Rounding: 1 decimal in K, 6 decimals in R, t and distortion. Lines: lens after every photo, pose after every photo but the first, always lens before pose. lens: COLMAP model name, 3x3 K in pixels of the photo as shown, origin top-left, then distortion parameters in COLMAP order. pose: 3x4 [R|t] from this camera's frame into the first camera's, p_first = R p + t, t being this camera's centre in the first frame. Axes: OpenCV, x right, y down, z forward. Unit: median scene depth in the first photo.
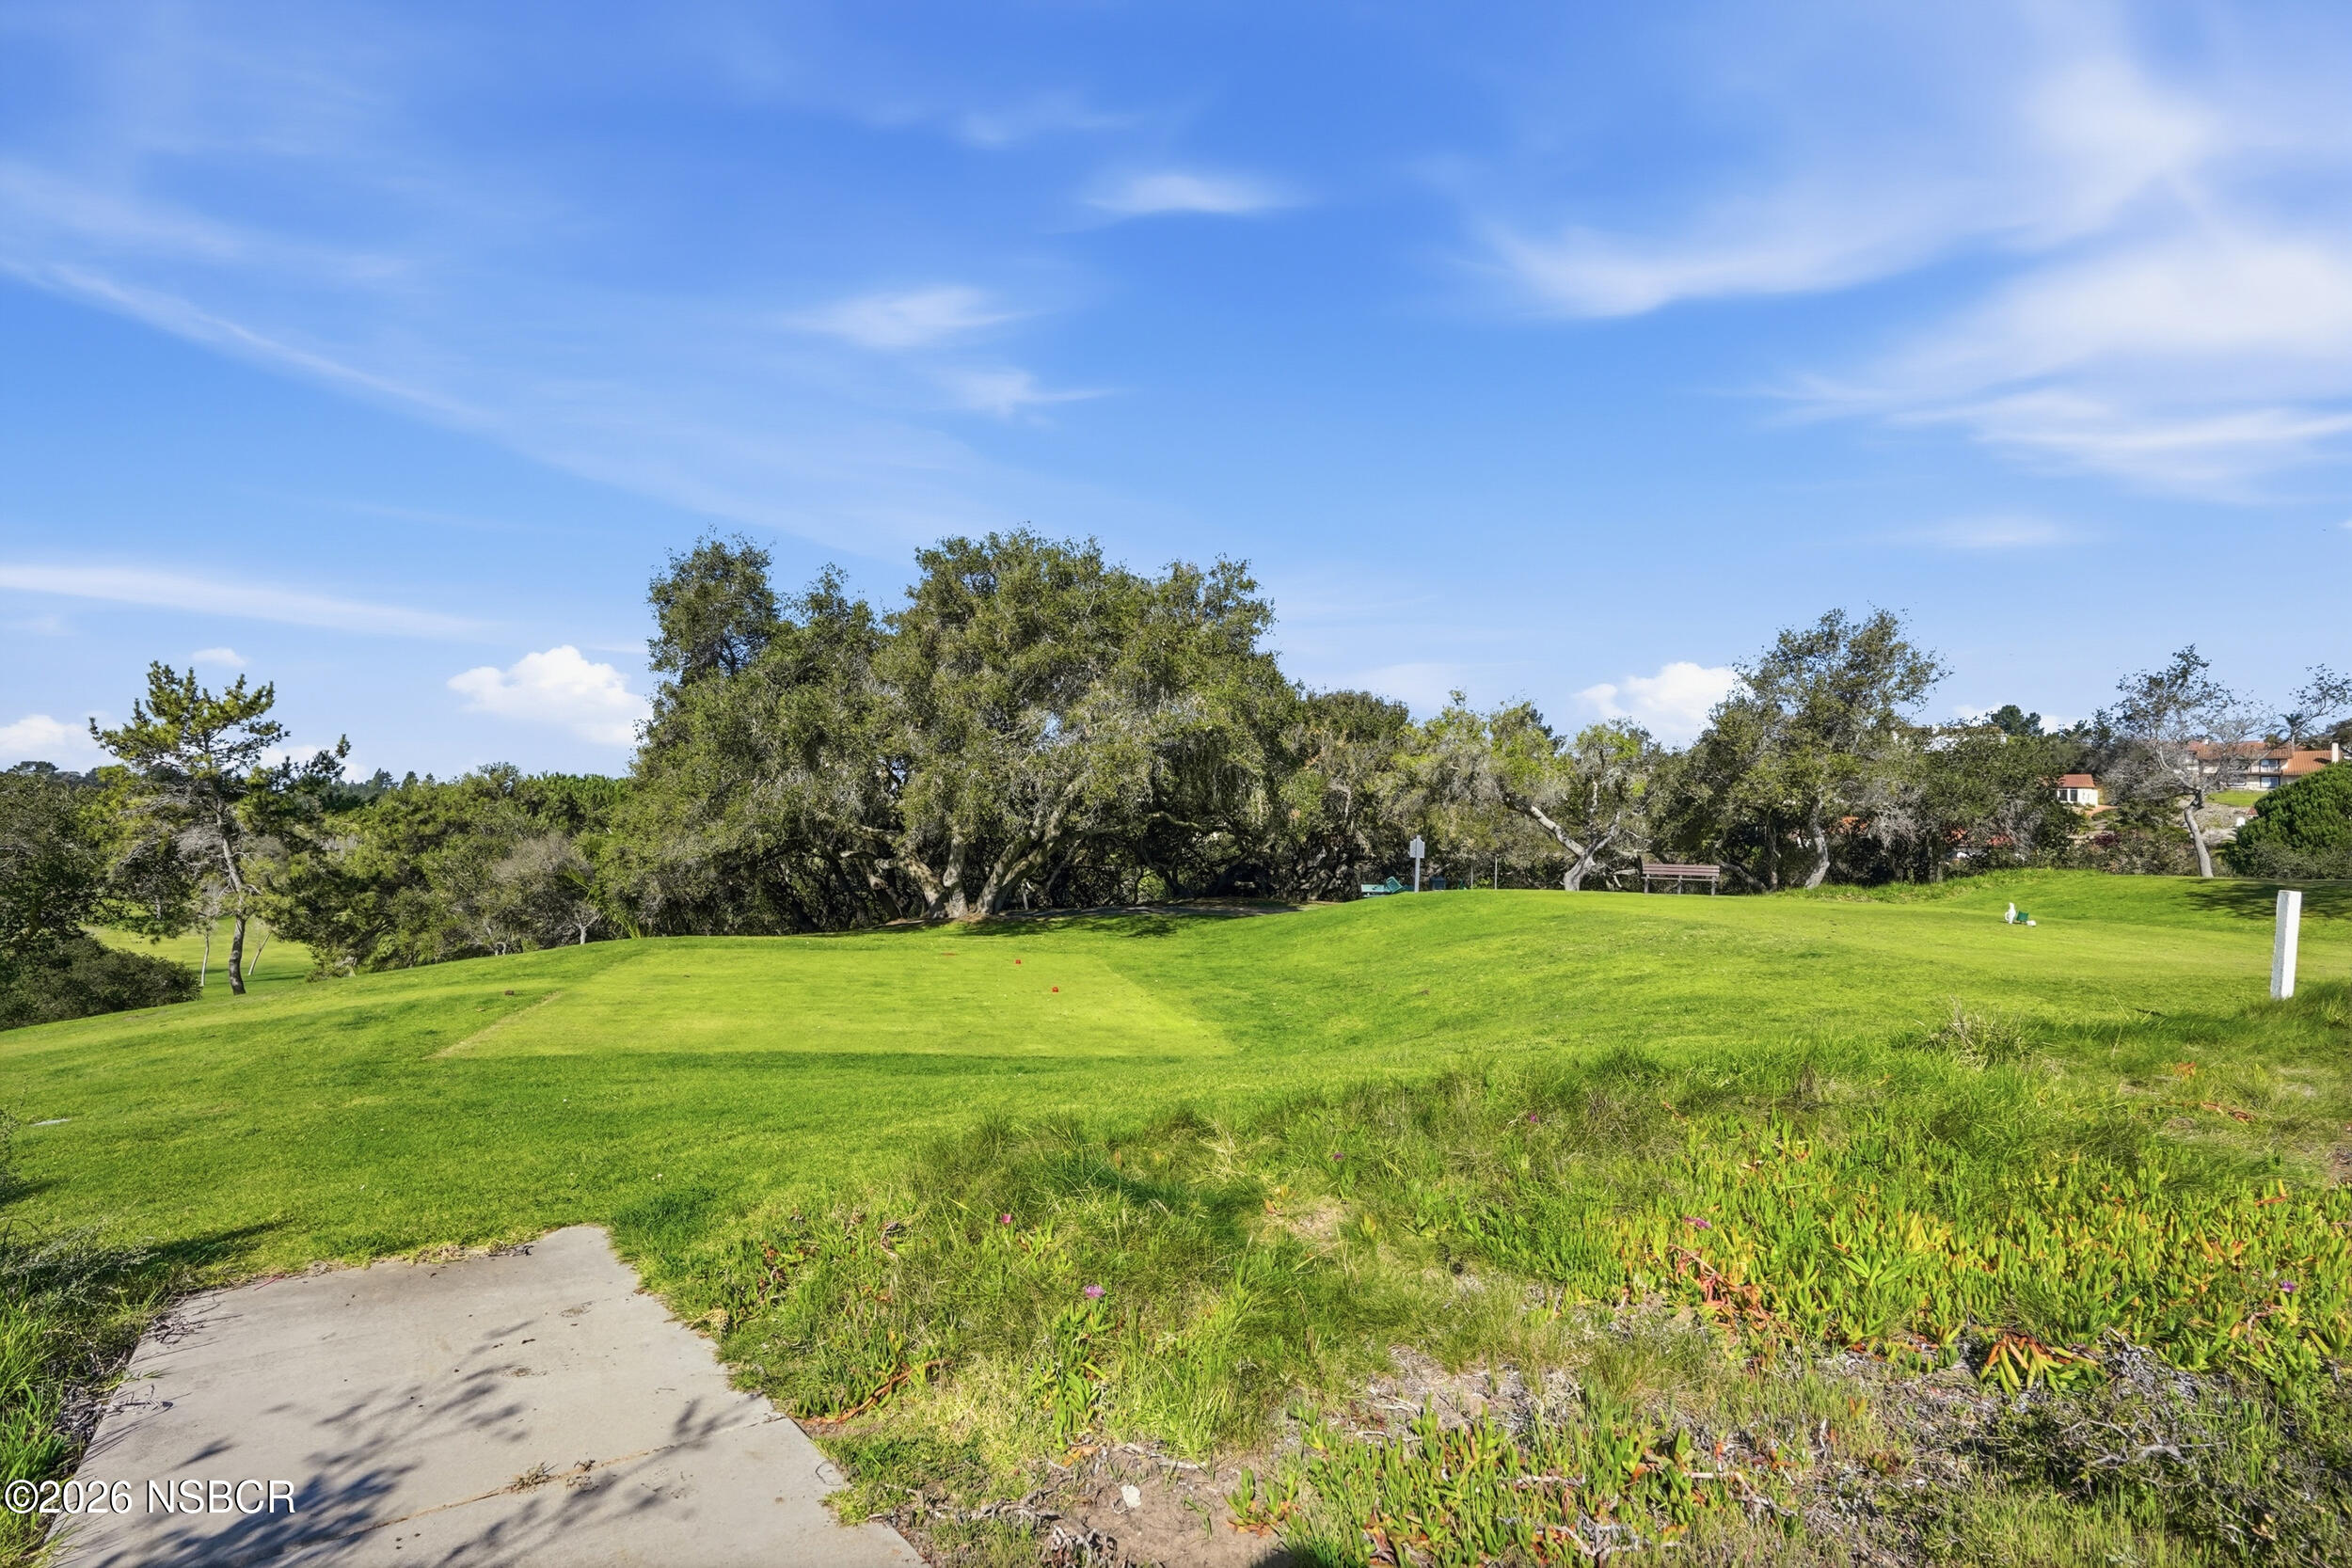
lens RADIAL K [[1097.6, 0, 1153.6], [0, 1097.6, 790.5], [0, 0, 1]] dist [-0.081284, 0.028864]
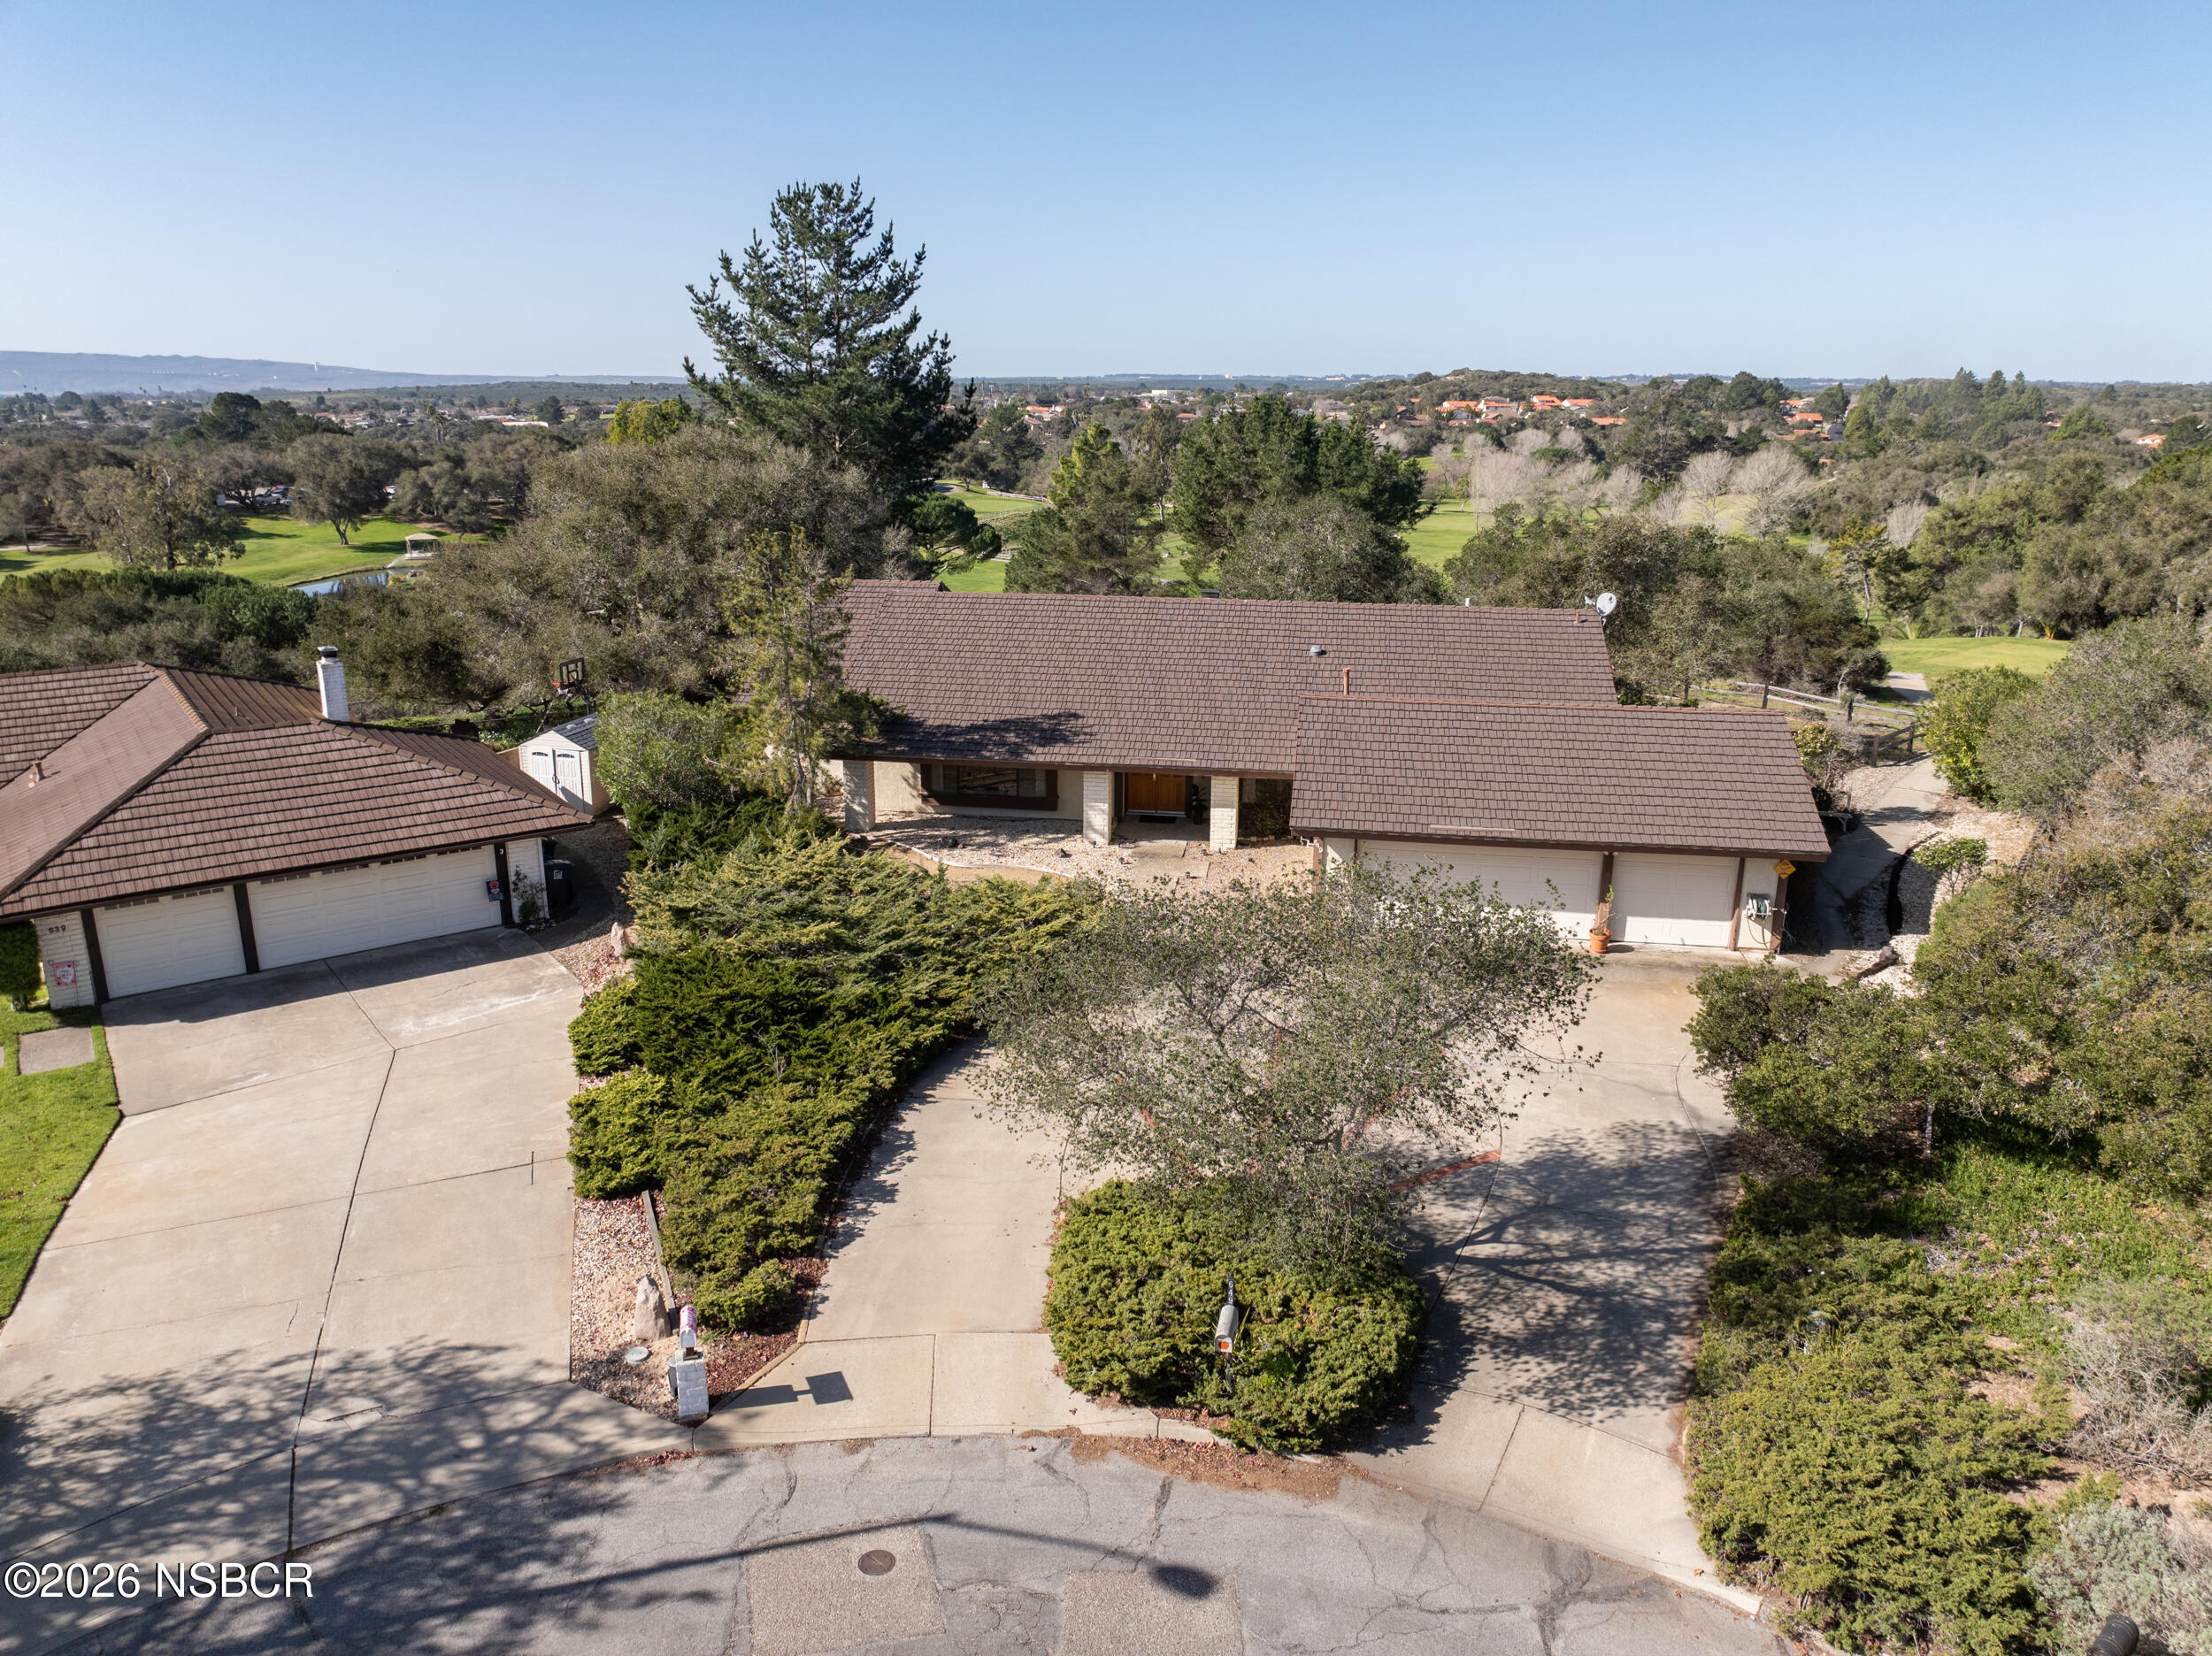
lens RADIAL K [[1561.5, 0, 1106.0], [0, 1561.5, 828.0], [0, 0, 1]] dist [-0.043125, -0.005056]
pose [[0.430967, 0.223913, -0.874145, 0.700257], [0.046246, 0.961971, 0.269209, -0.187645], [0.901182, -0.156446, 0.404223, -0.918491]]
